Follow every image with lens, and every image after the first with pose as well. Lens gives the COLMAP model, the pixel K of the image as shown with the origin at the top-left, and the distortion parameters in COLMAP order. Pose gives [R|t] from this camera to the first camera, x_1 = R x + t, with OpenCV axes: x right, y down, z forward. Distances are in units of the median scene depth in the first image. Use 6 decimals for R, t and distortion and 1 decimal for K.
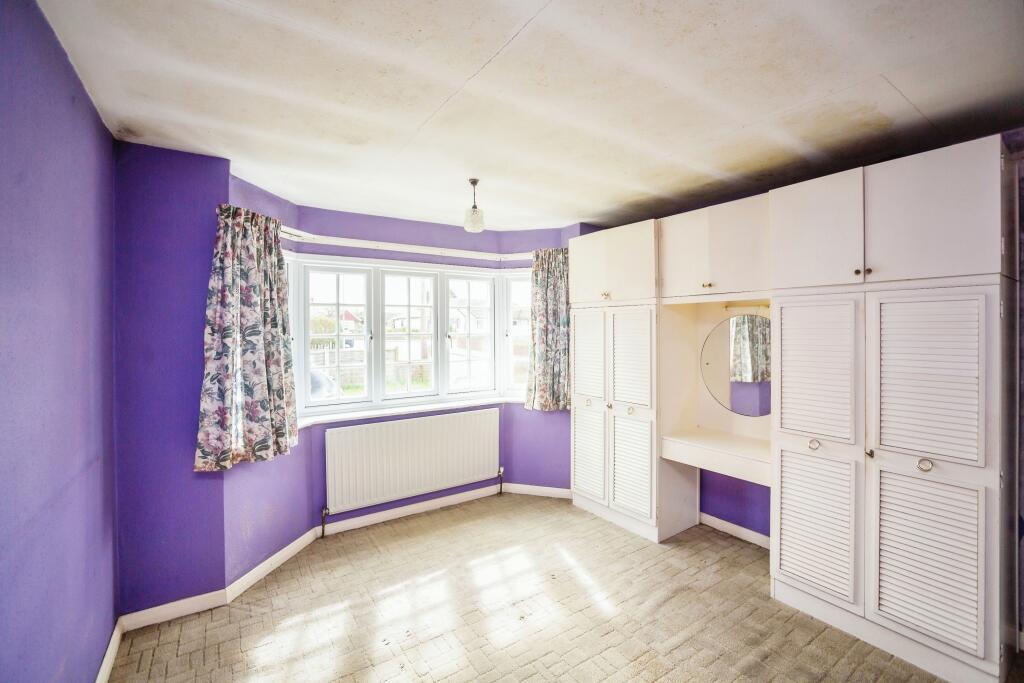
lens RADIAL K [[440.0, 0, 513.7], [0, 440.0, 327.0], [0, 0, 1]] dist [-0.002603, -0.000719]
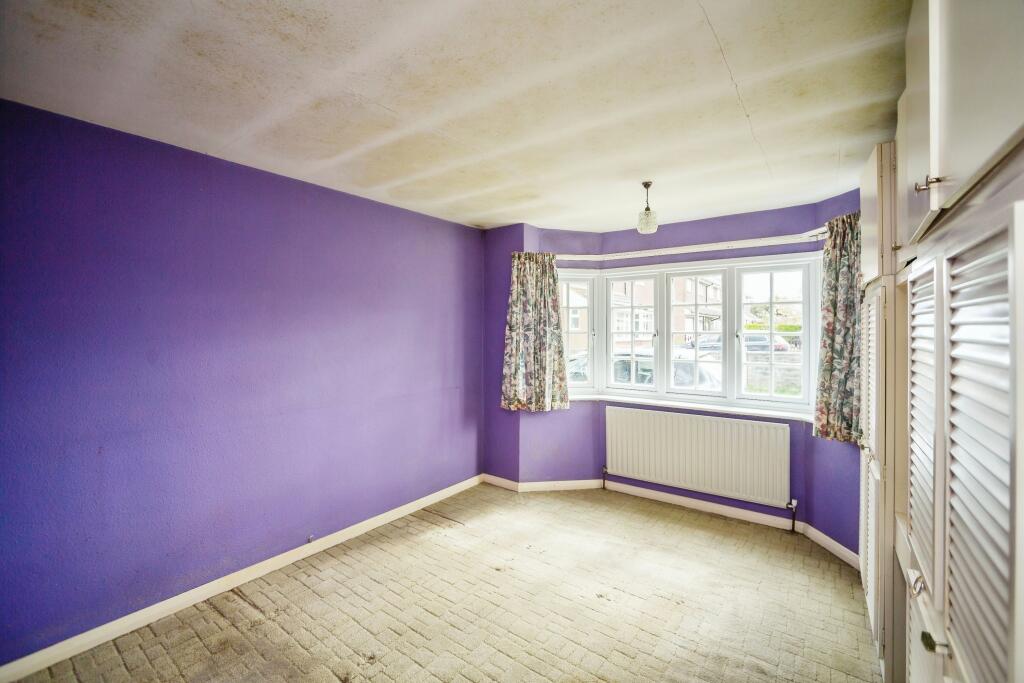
lens RADIAL K [[427.4, 0, 513.1], [0, 427.4, 329.6], [0, 0, 1]] dist [-0.042566, 0.000035]
pose [[0.345014, 0.005139, -0.938584, 0.641463], [-0.000906, 0.999986, 0.005142, 0.004926], [0.938597, -0.000923, 0.345014, 0.321301]]
